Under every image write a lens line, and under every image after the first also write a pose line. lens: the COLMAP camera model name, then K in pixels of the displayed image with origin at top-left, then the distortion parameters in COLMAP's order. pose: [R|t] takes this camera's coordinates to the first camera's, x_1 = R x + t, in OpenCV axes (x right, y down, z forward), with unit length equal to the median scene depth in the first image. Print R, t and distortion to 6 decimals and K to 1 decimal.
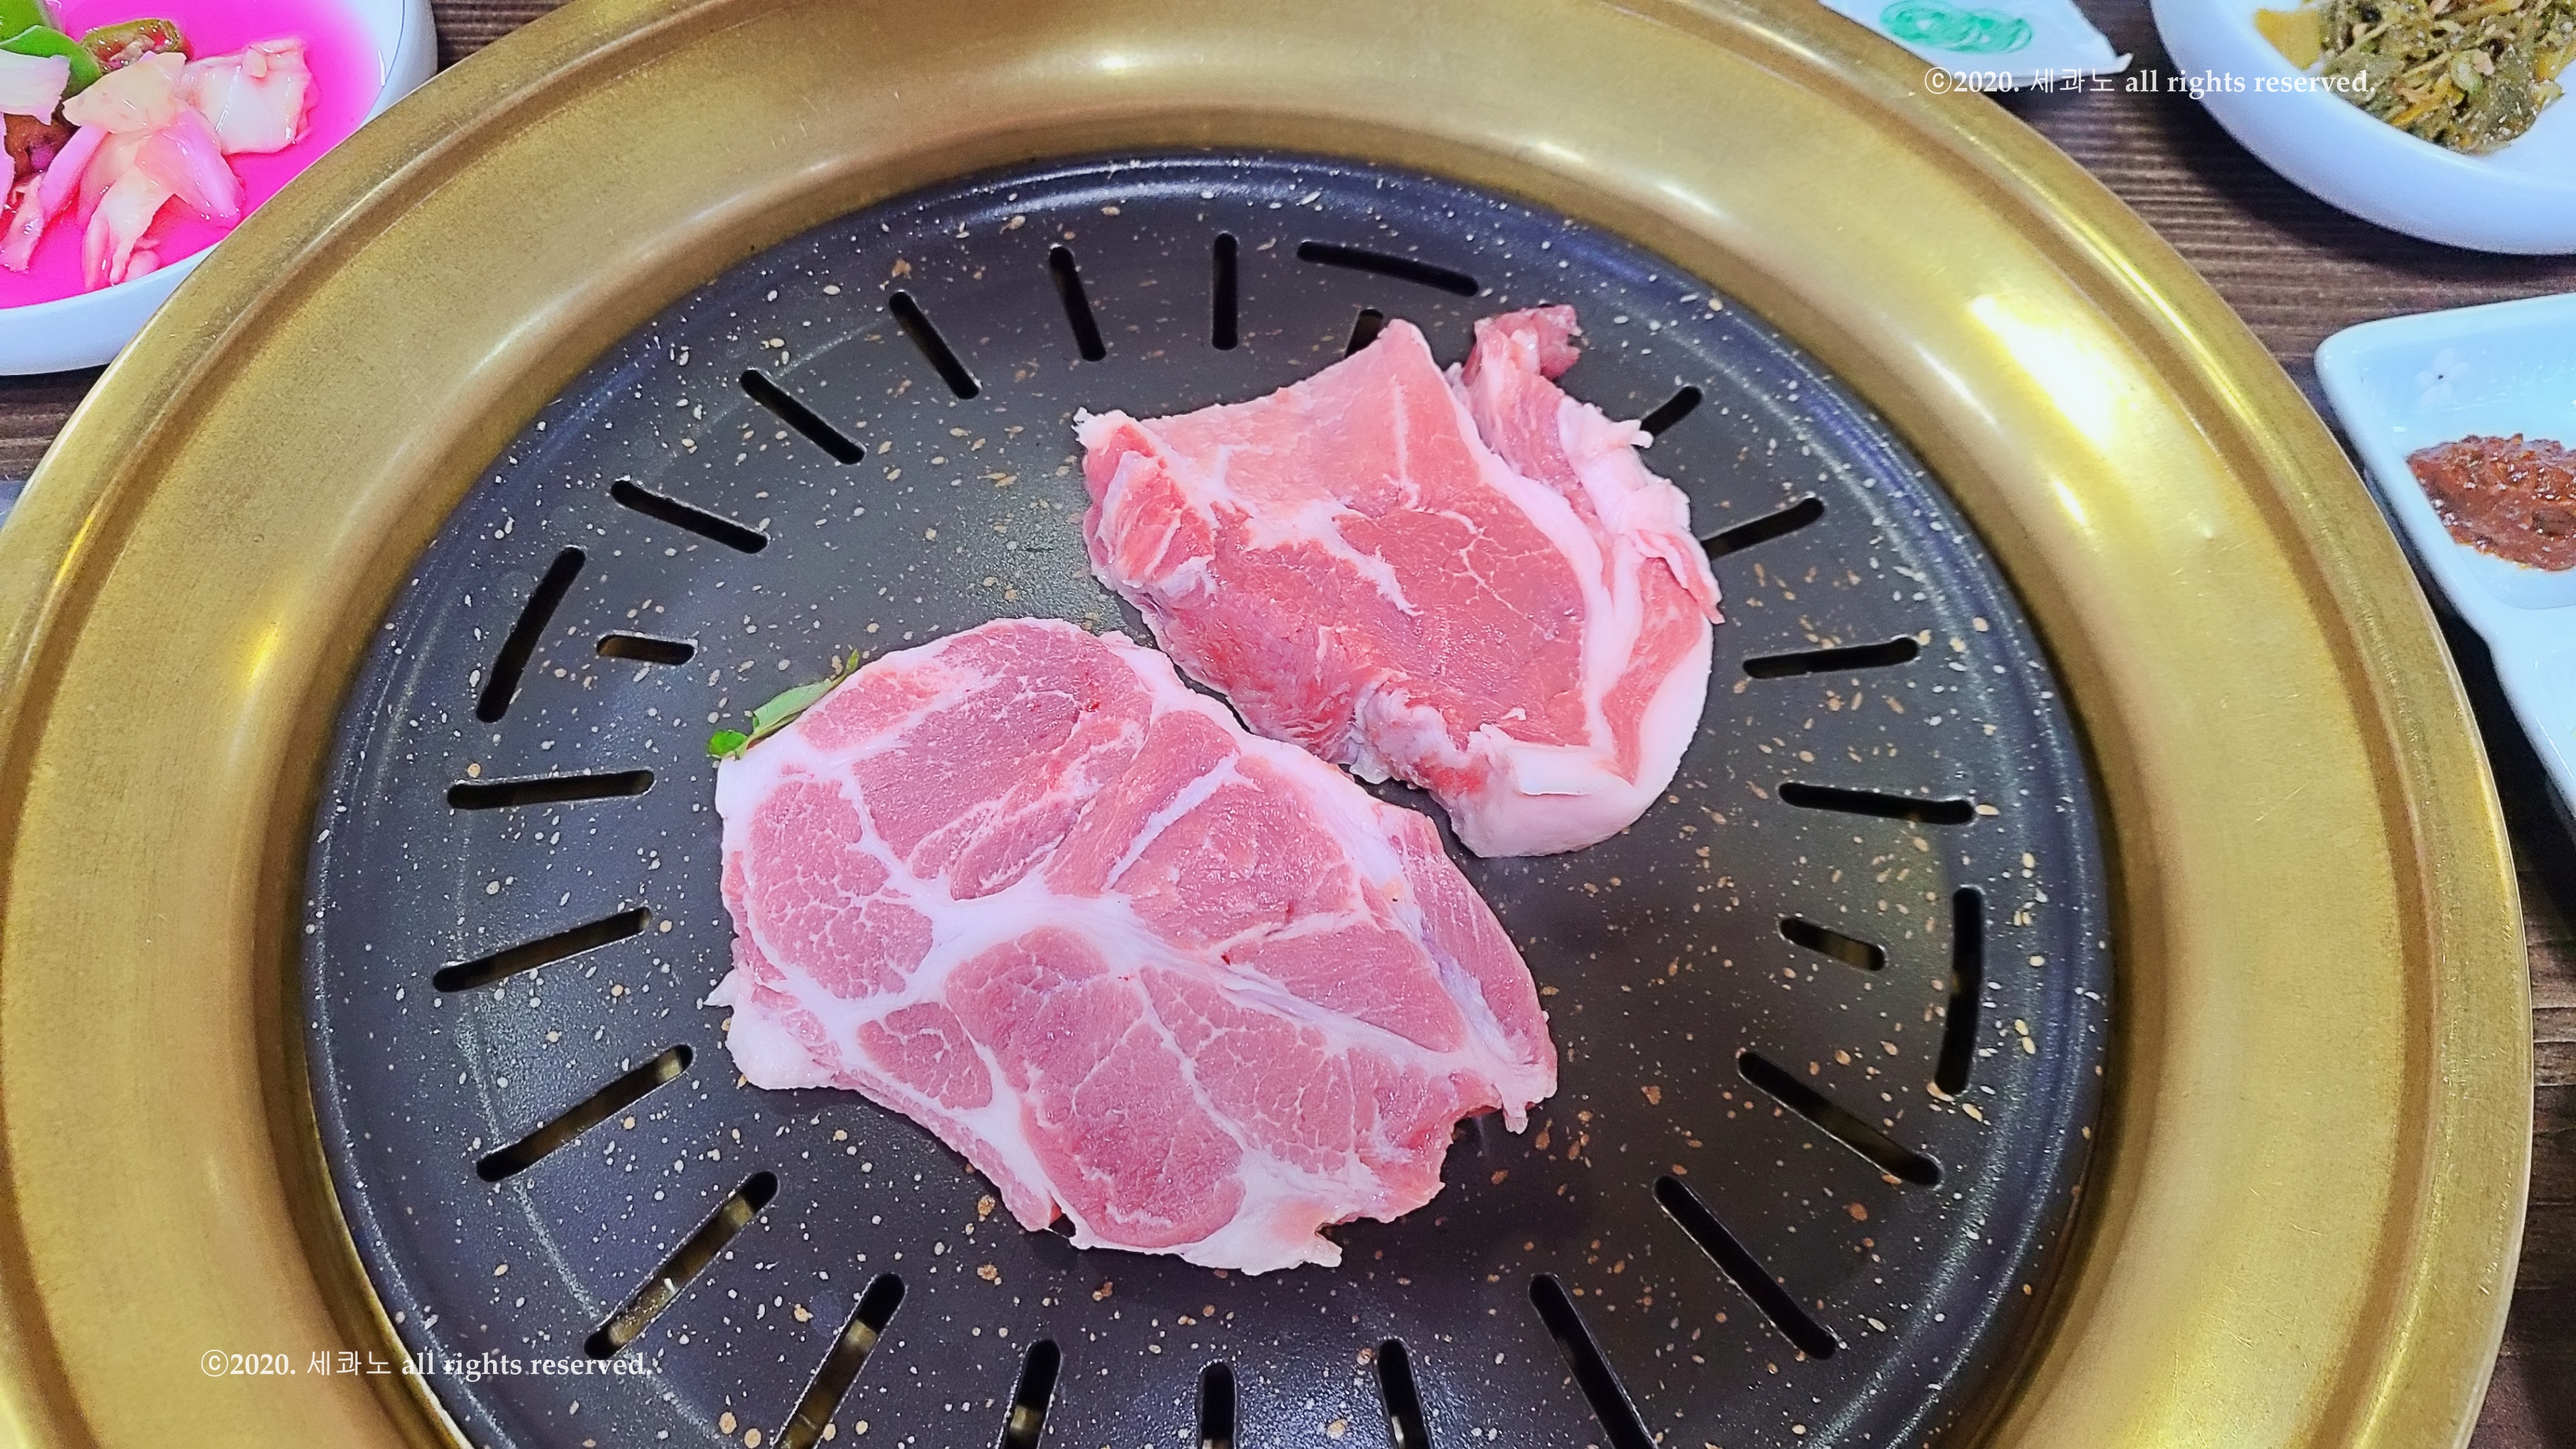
lens RADIAL K [[1993.5, 0, 1272.8], [0, 1993.5, 723.1], [0, 0, 1]] dist [0.010451, 0.003549]
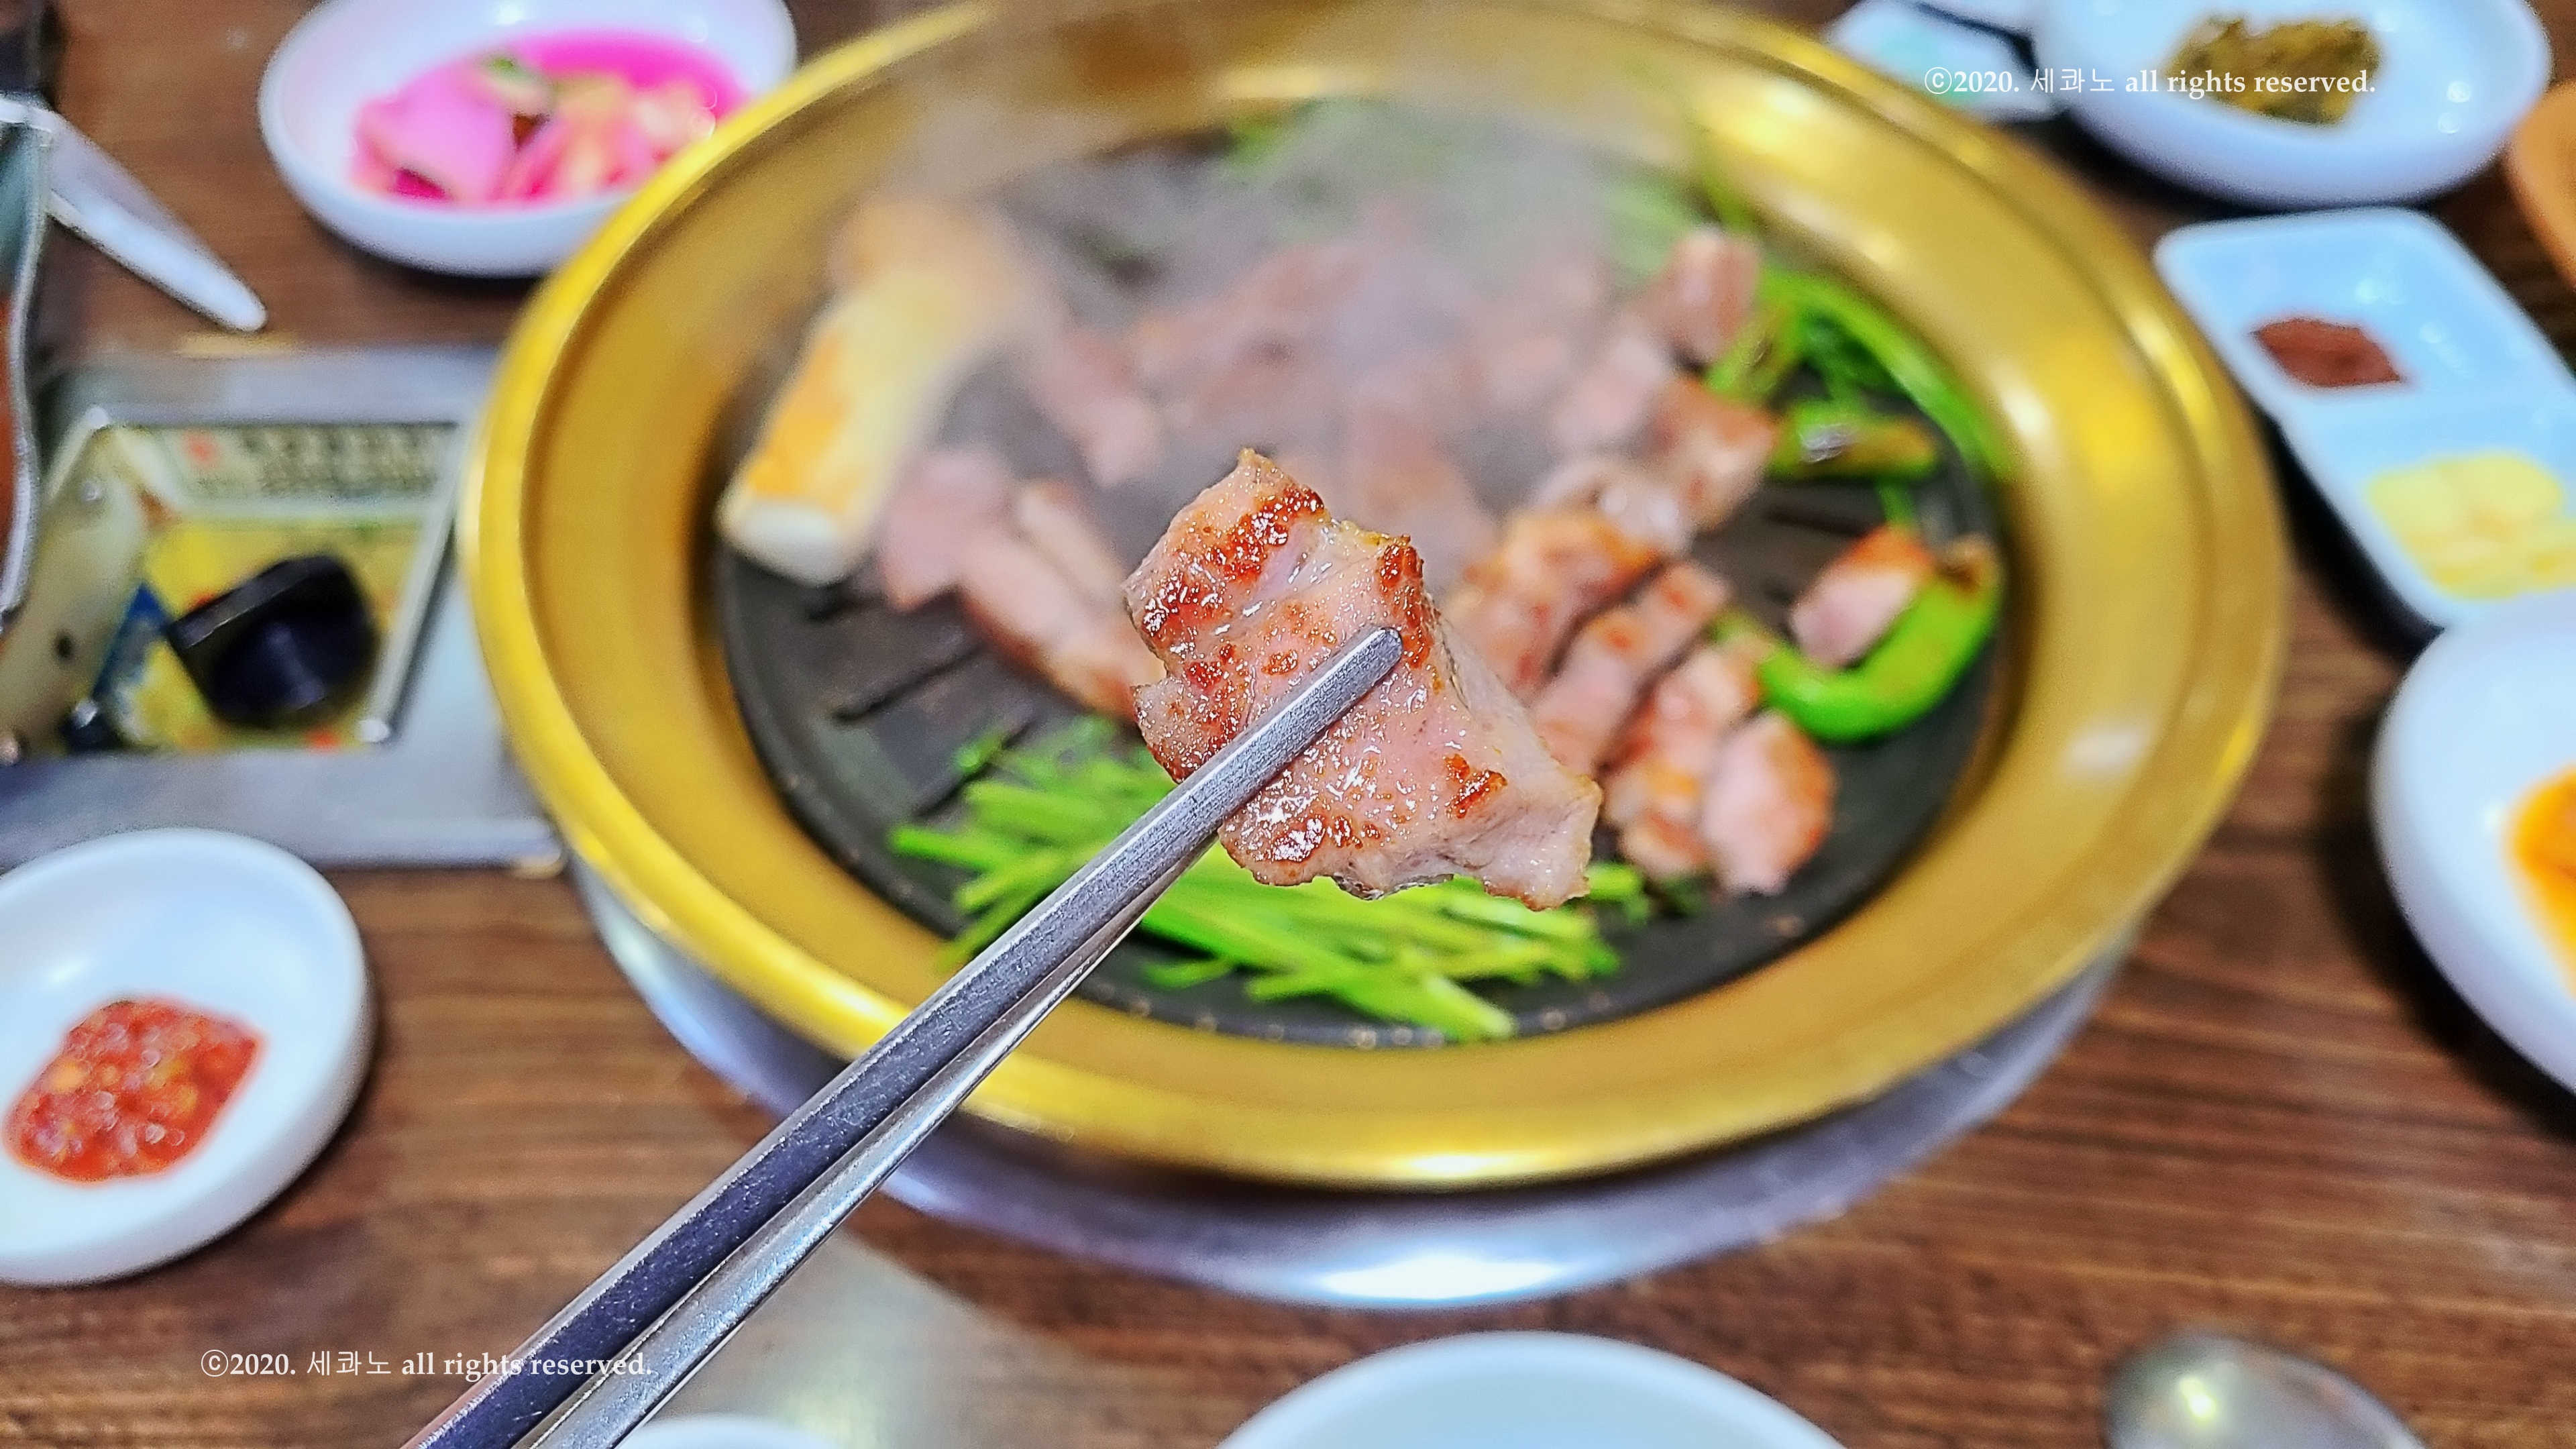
lens RADIAL K [[2011.4, 0, 1288.0], [0, 2011.4, 724.5], [0, 0, 1]] dist [0.027130, -0.000356]
pose [[0.999176, 0.000450, -0.040583, -0.013866], [-0.008231, 0.981406, -0.191764, 0.430002], [0.039742, 0.191940, 0.980602, -0.338432]]
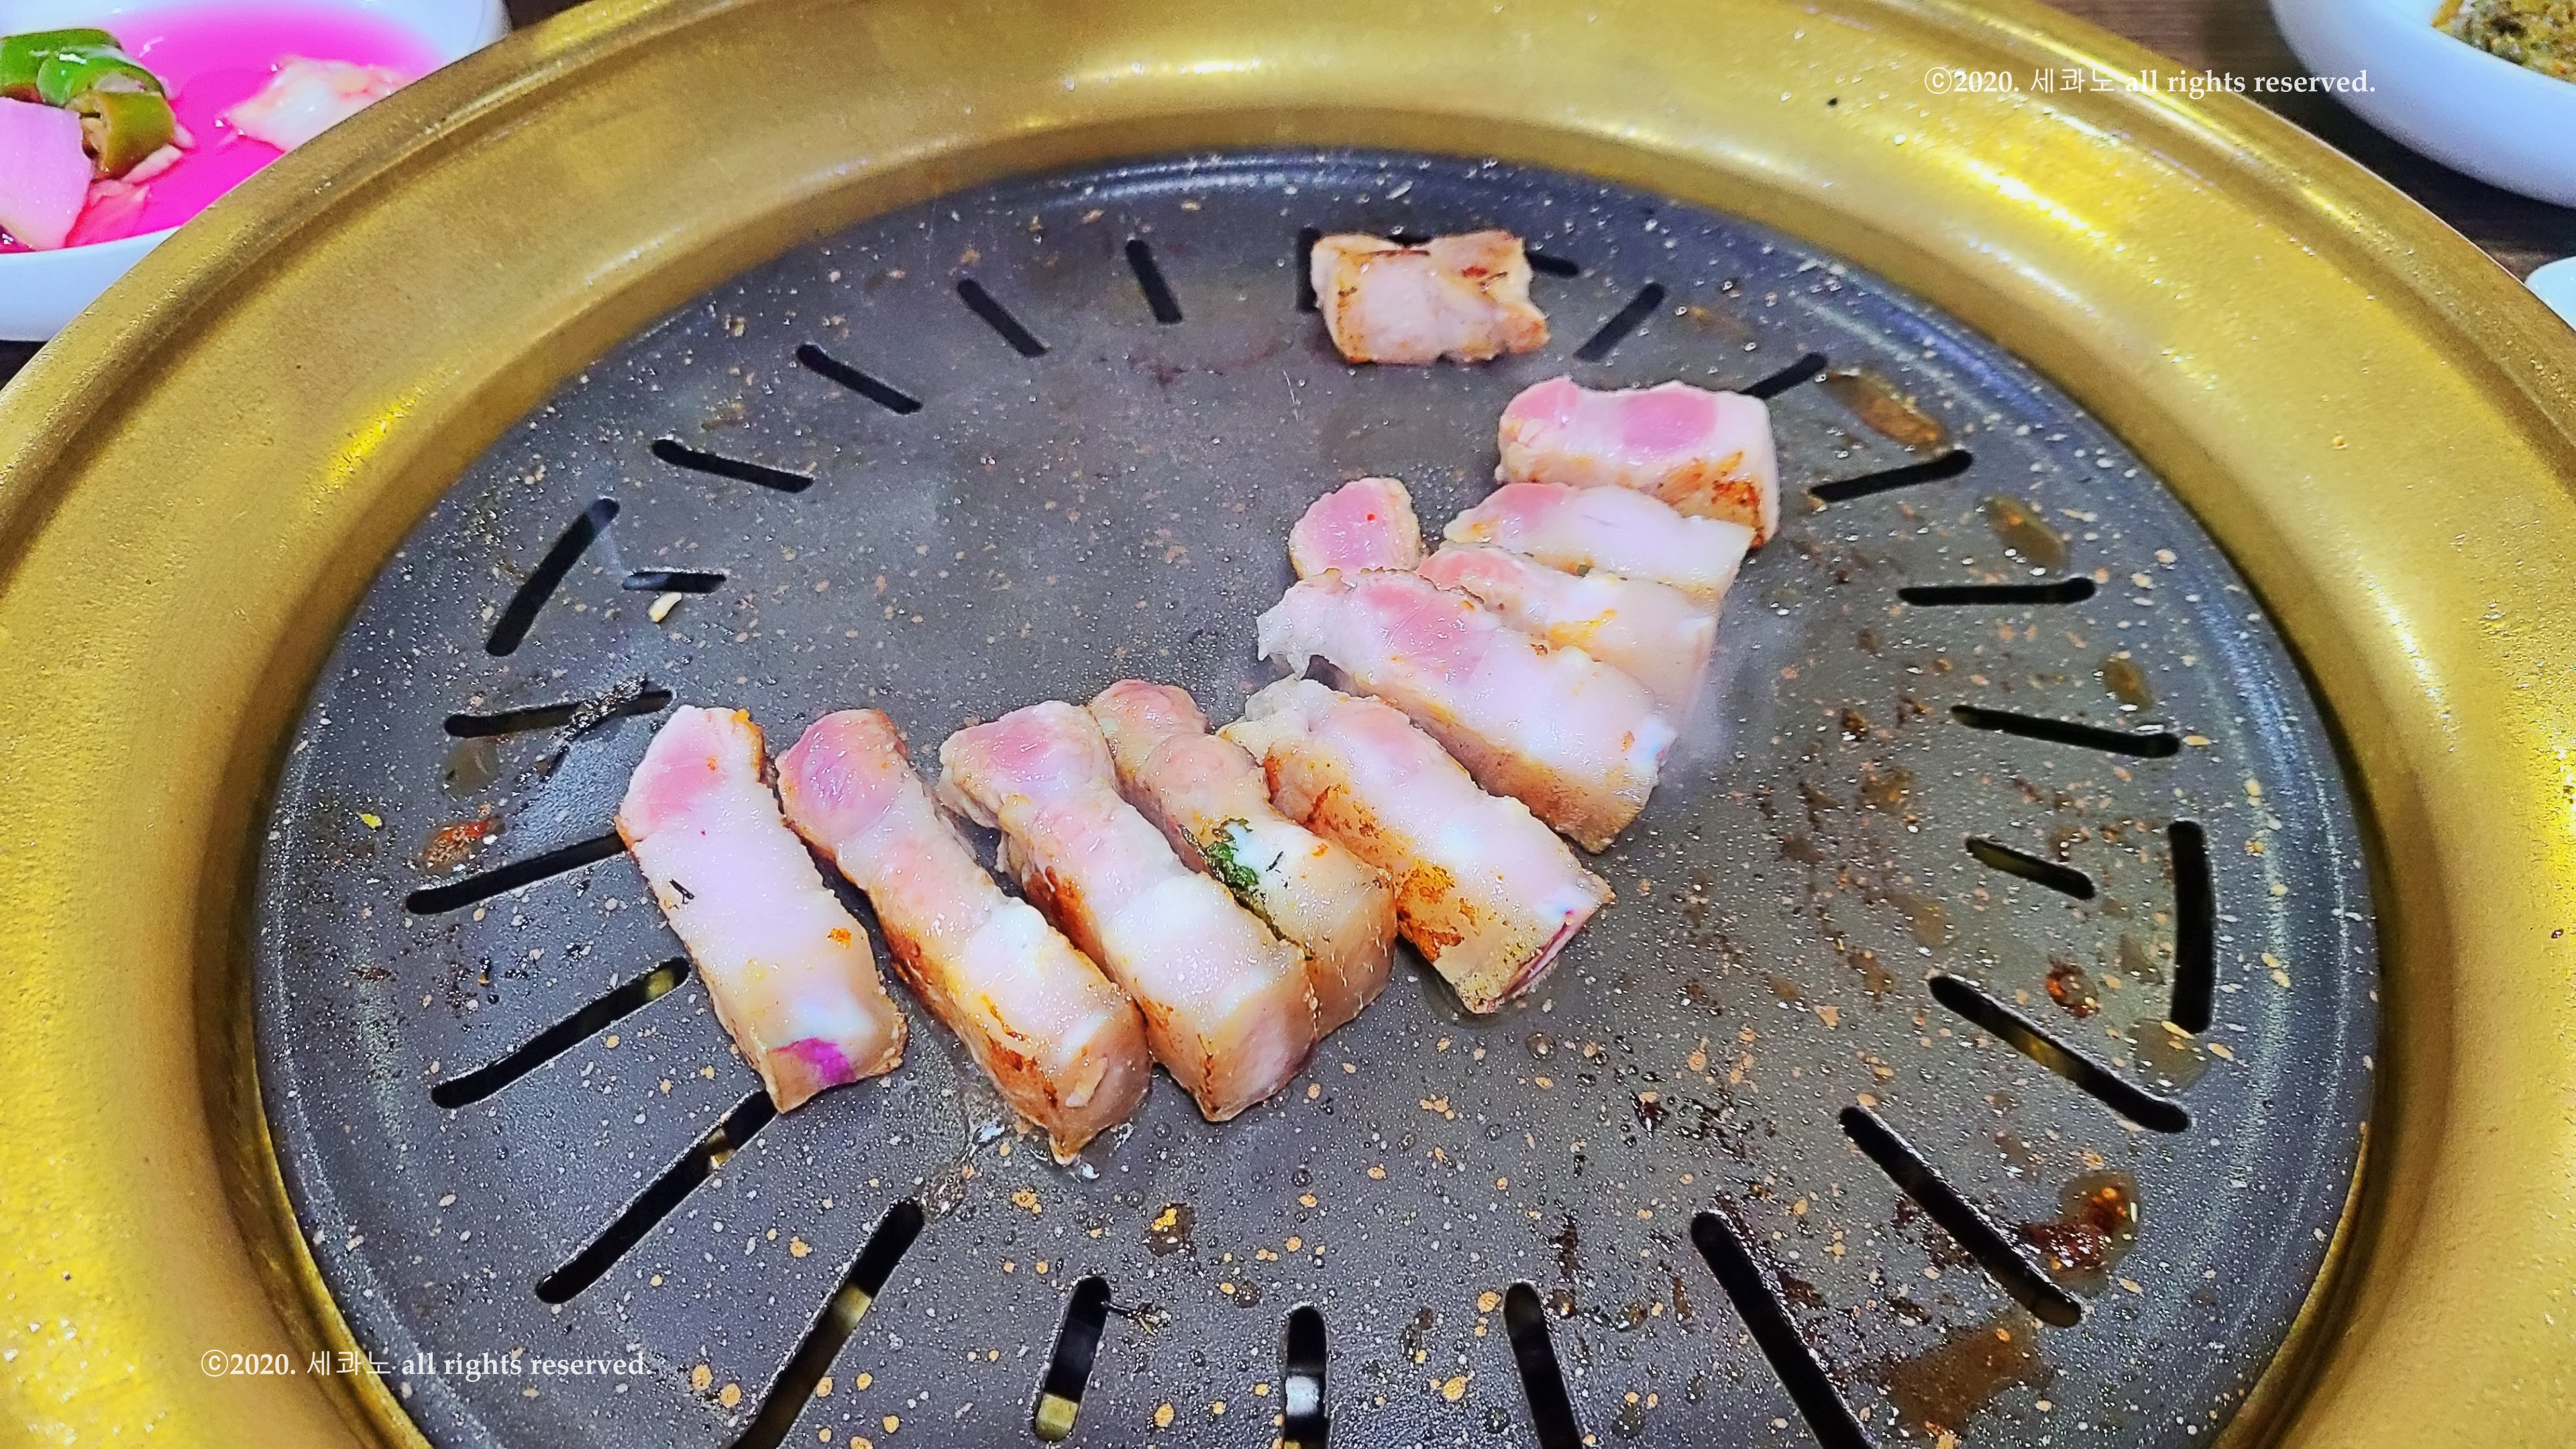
lens RADIAL K [[1998.0, 0, 1263.3], [0, 1998.0, 718.7], [0, 0, 1]] dist [0.005916, 0.001369]
pose [[0.998888, -0.007504, -0.046555, -0.004144], [-0.002111, 0.979153, -0.203114, 0.204059], [0.047109, 0.202986, 0.978048, 0.130748]]
